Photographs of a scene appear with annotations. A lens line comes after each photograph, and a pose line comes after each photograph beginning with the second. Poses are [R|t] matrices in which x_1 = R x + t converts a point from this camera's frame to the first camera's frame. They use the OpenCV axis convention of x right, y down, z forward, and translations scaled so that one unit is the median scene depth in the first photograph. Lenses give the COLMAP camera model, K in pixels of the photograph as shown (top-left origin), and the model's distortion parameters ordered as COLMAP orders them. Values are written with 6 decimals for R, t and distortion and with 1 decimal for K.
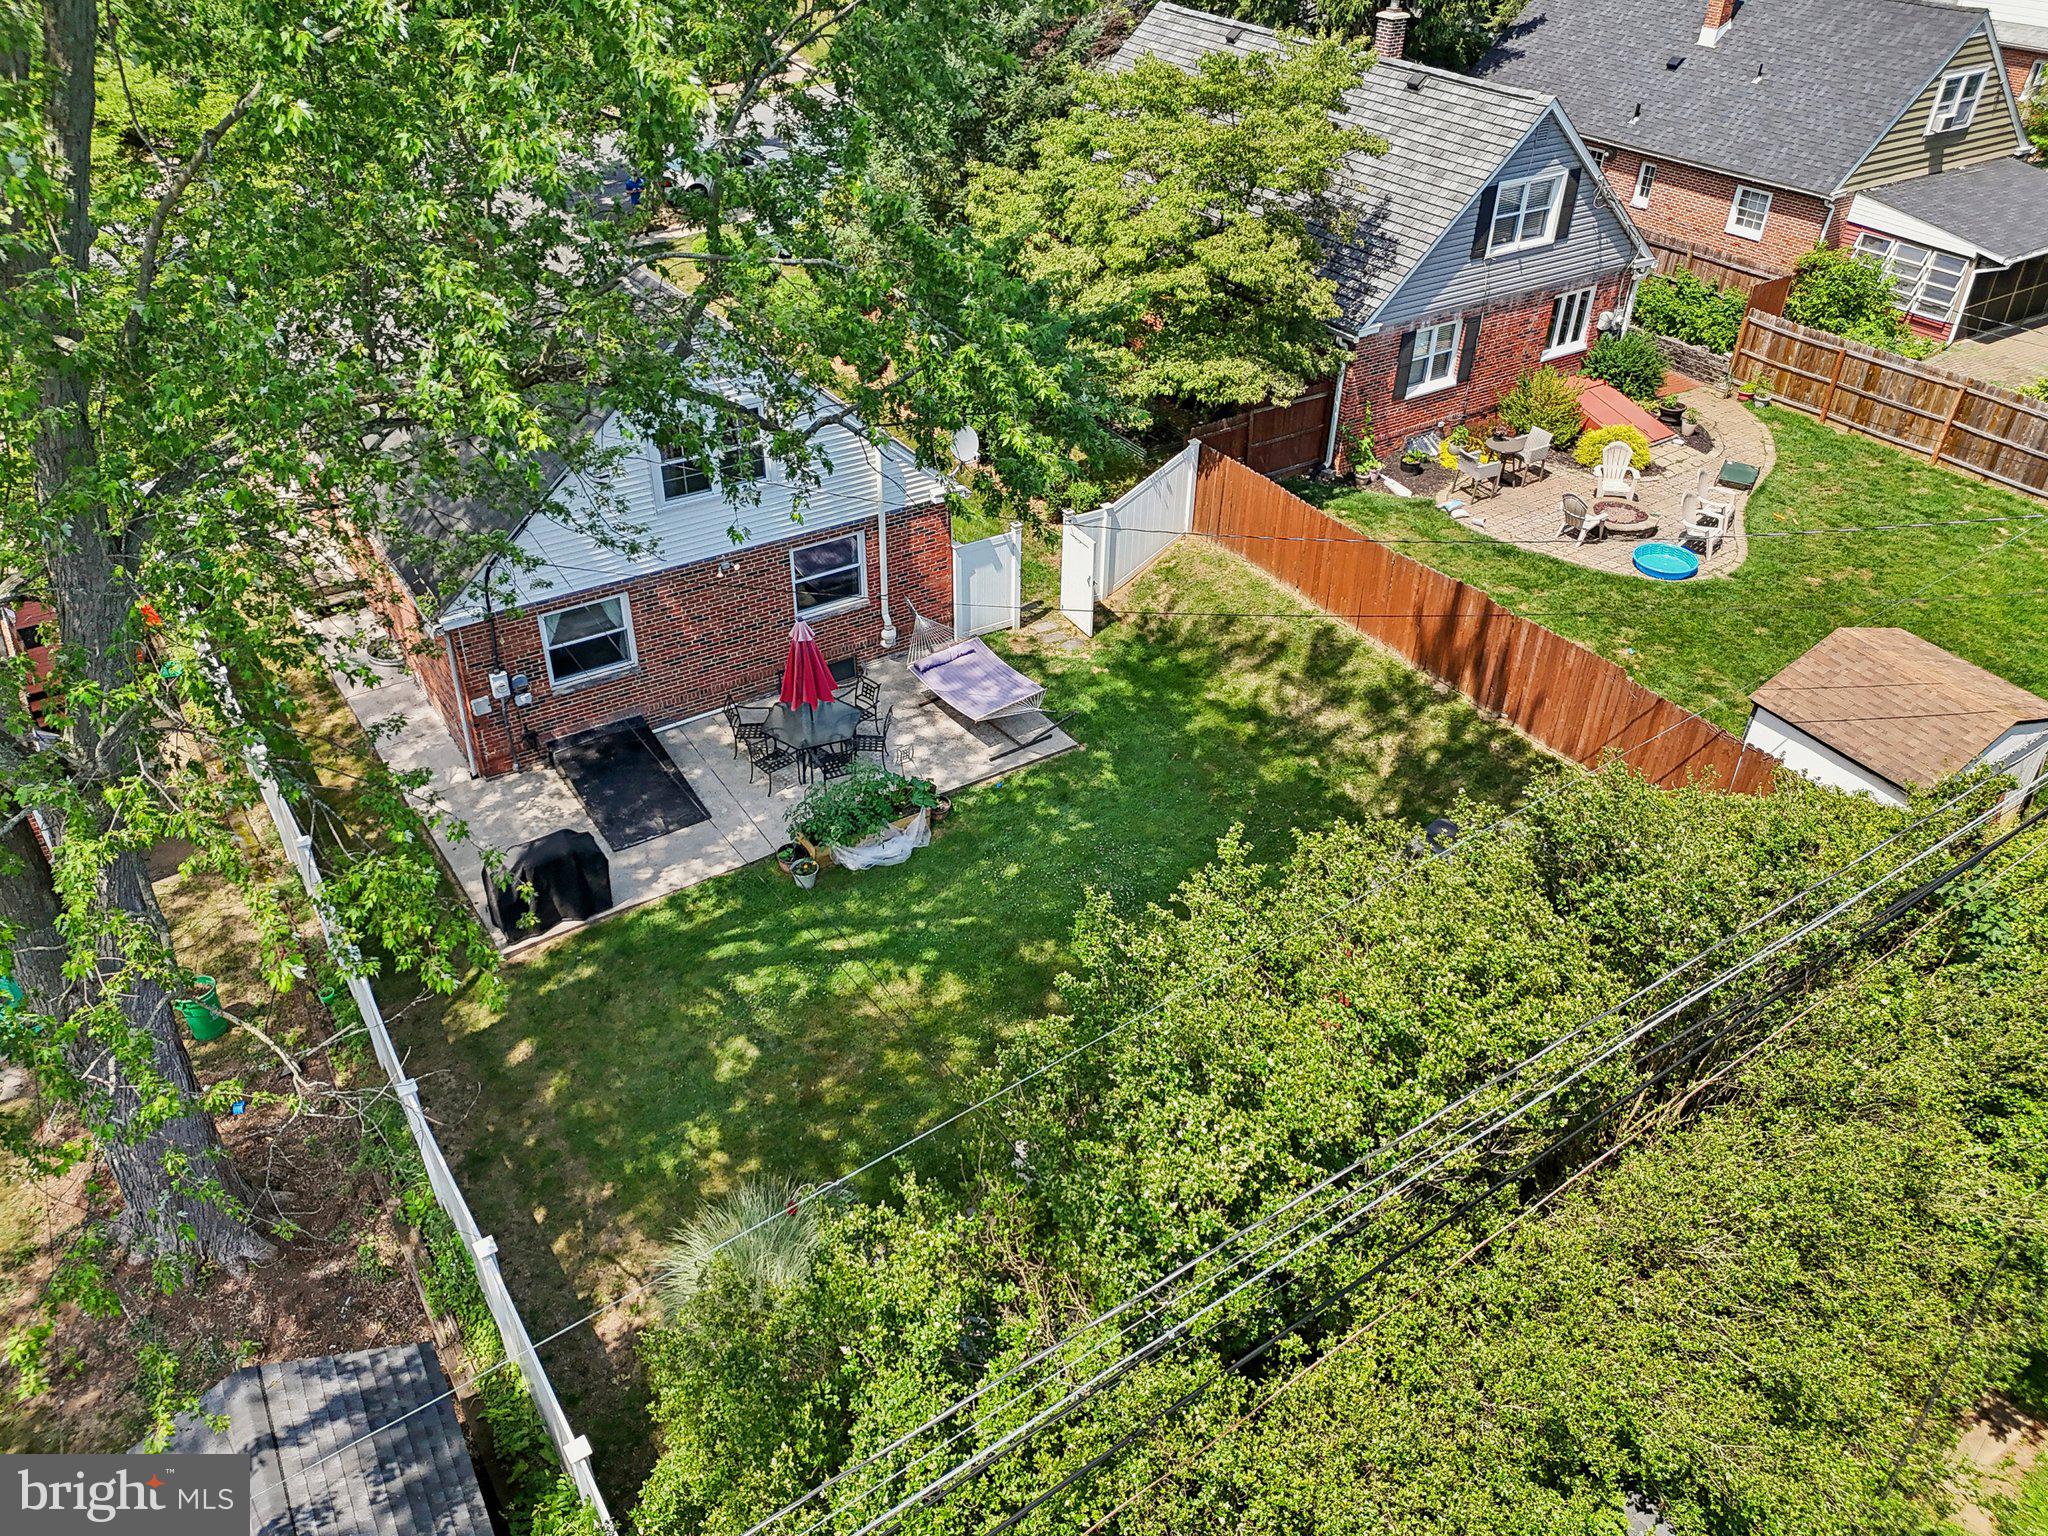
lens RADIAL K [[1601.9, 0, 1027.0], [0, 1601.9, 702.2], [0, 0, 1]] dist [0.087671, -0.000660]
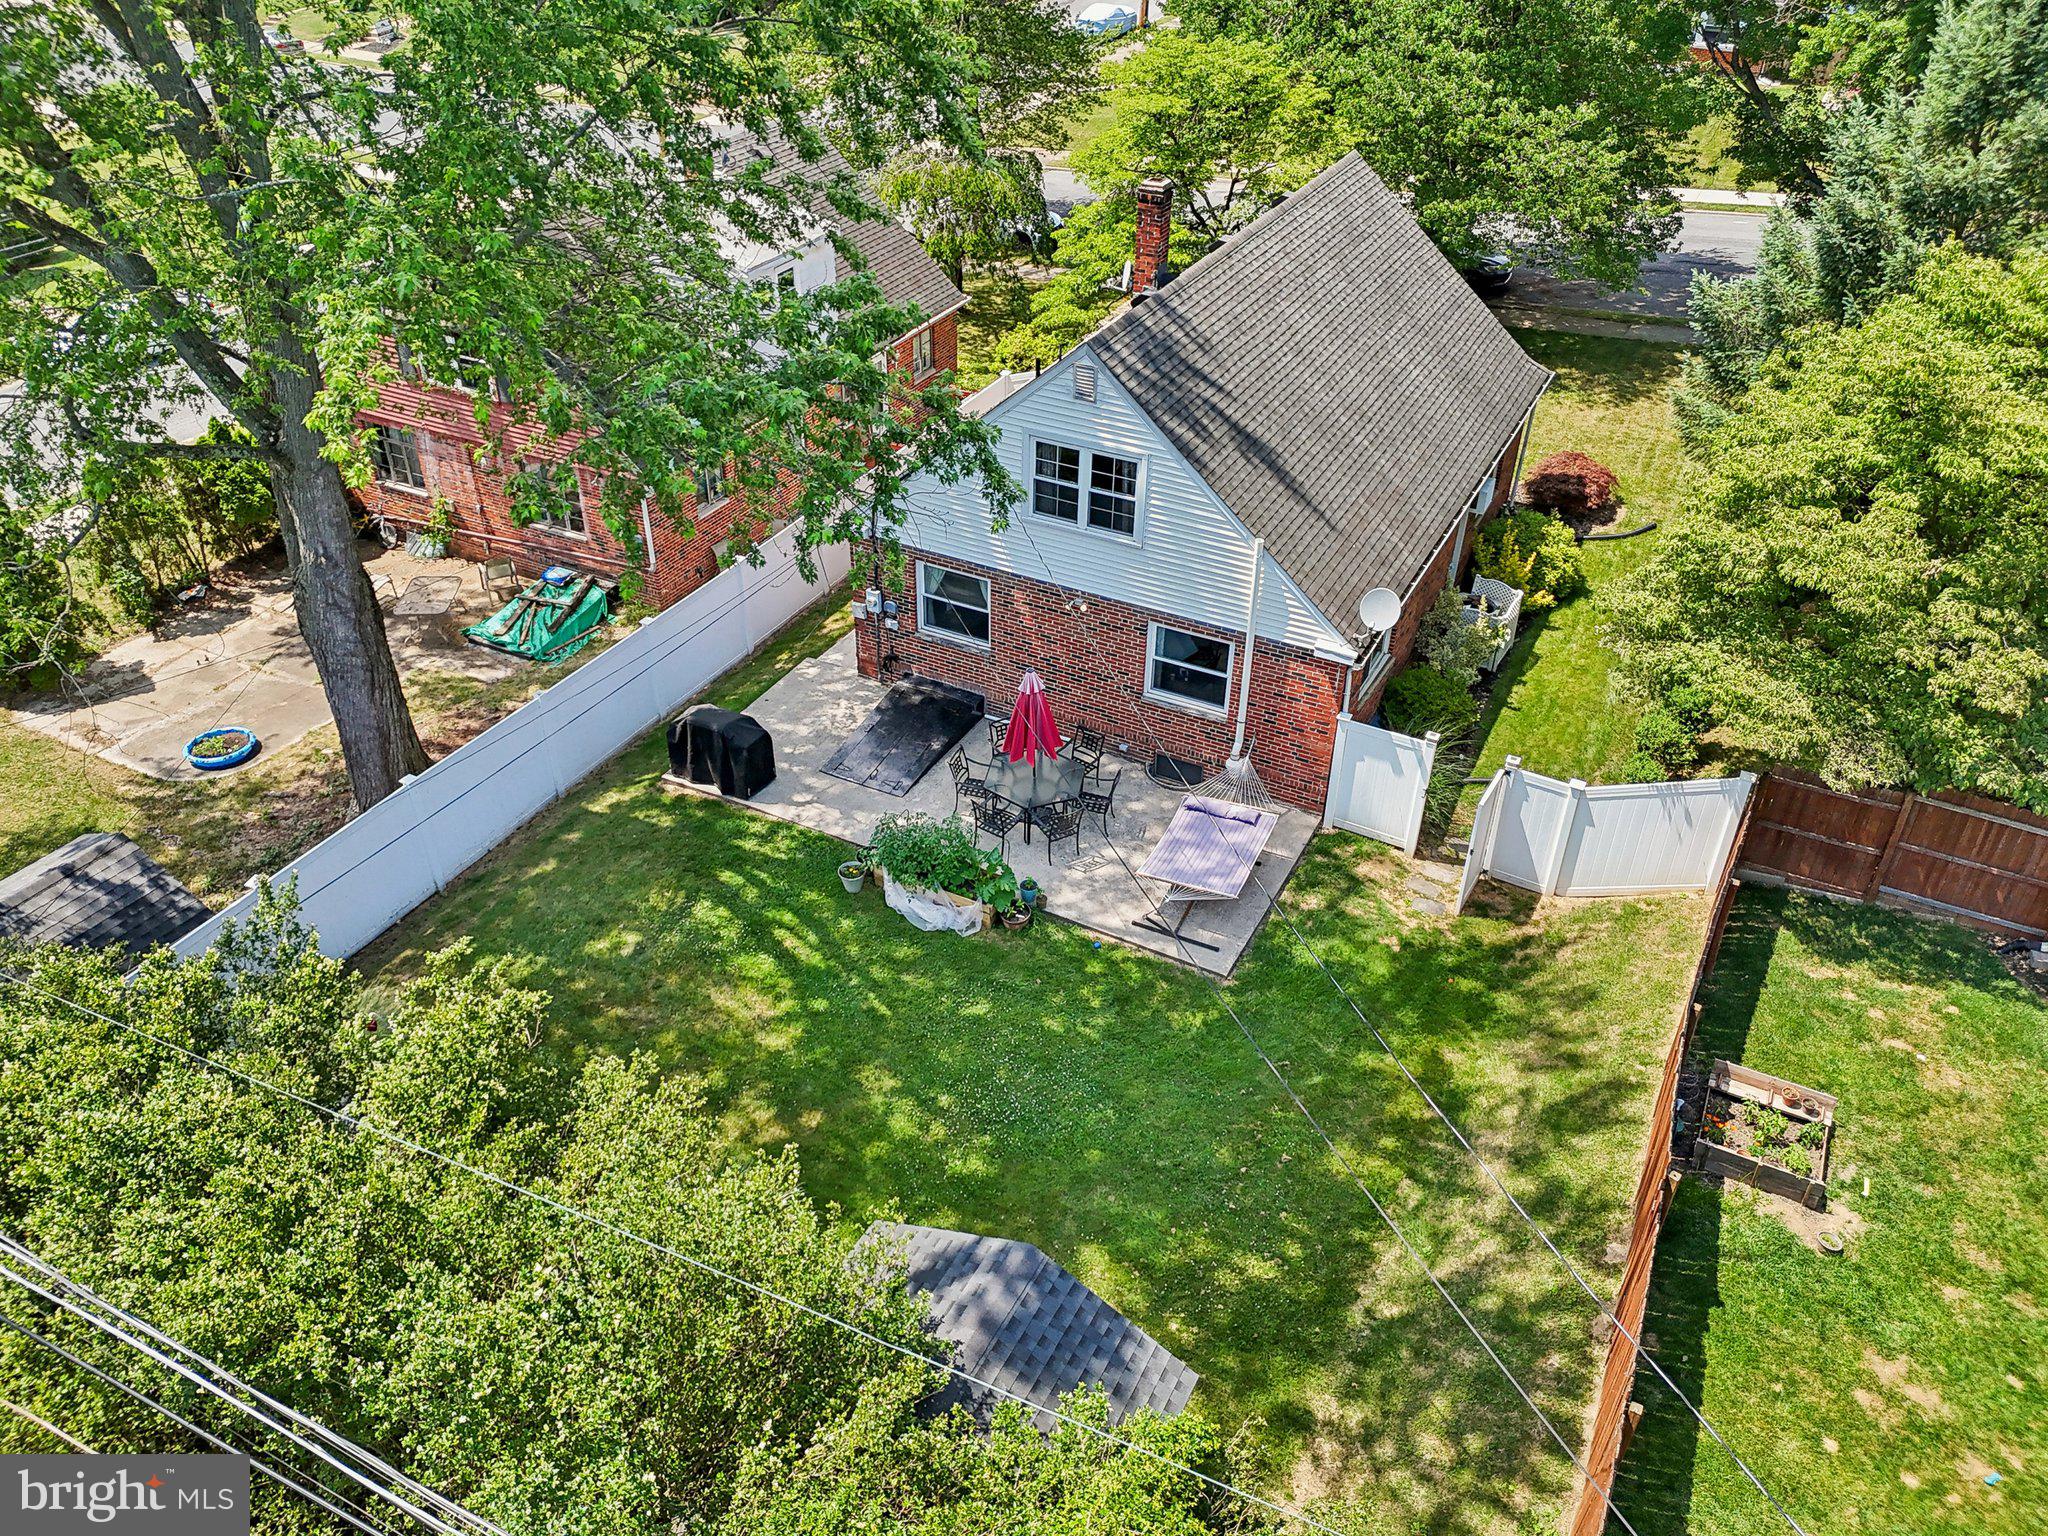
lens RADIAL K [[1548.4, 0, 1028.1], [0, 1548.4, 723.2], [0, 0, 1]] dist [0.080531, -0.076321]
pose [[0.479124, 0.475076, -0.738067, 0.496258], [-0.476758, 0.846868, 0.235617, -0.216202], [0.736982, 0.238990, 0.632251, 0.380781]]
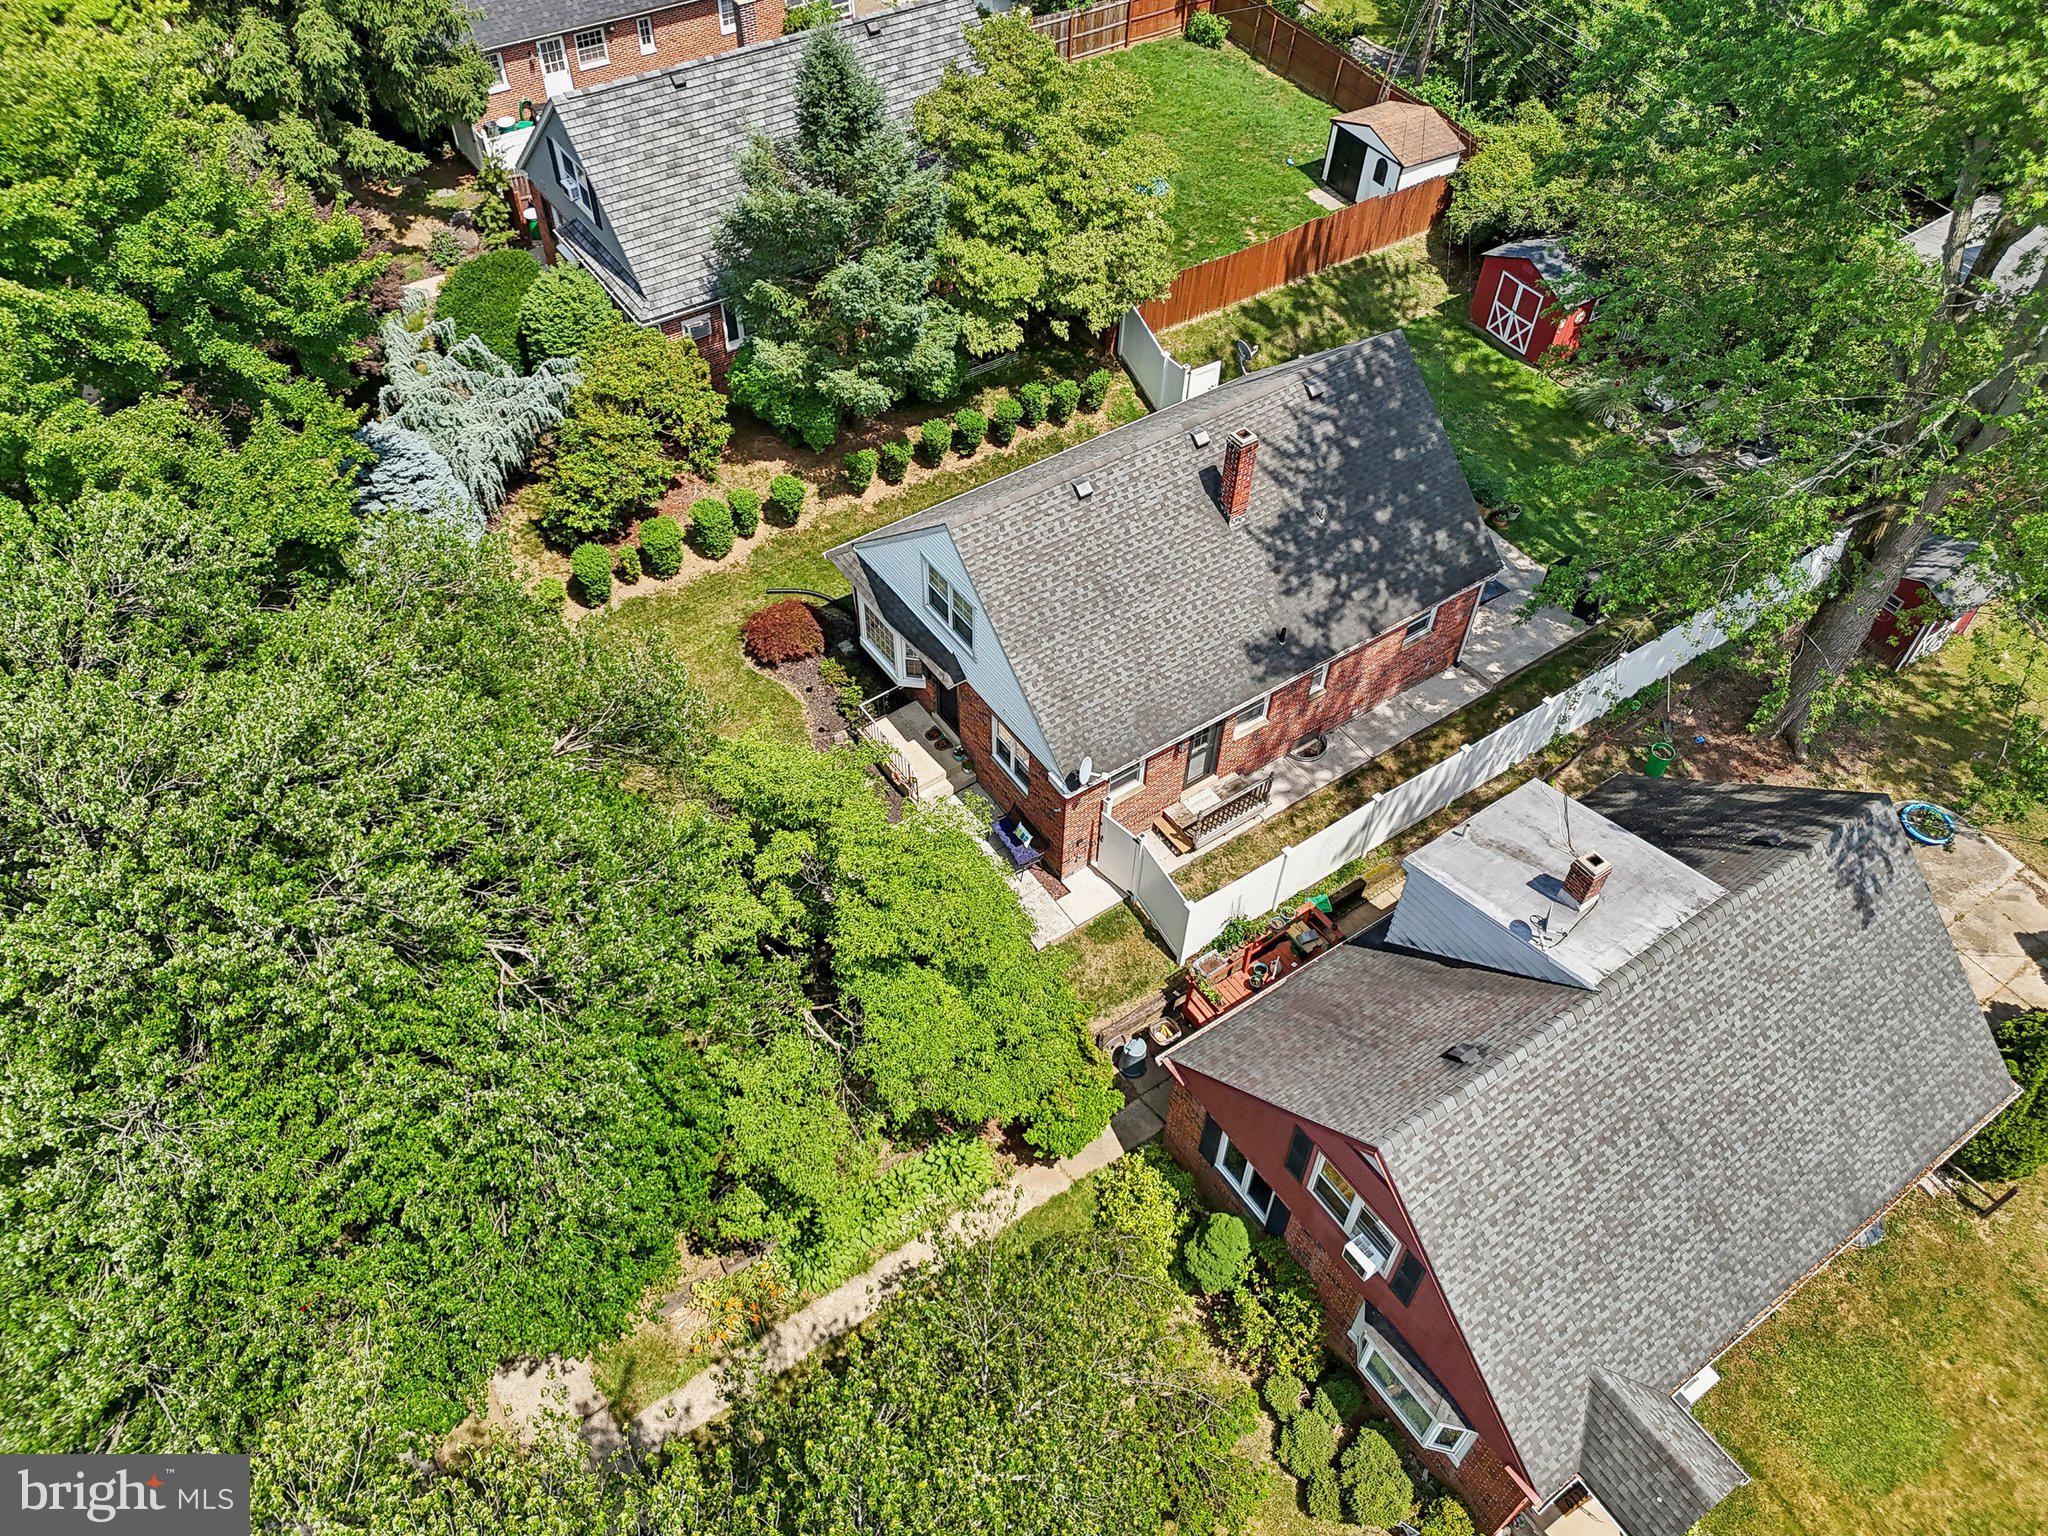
lens RADIAL K [[1548.4, 0, 1028.1], [0, 1548.4, 723.2], [0, 0, 1]] dist [0.080531, -0.076321]
pose [[-0.006549, -0.755185, 0.655479, -1.274251], [0.515743, 0.559034, 0.649223, -1.028992], [-0.856718, 0.342310, 0.385821, 0.738968]]
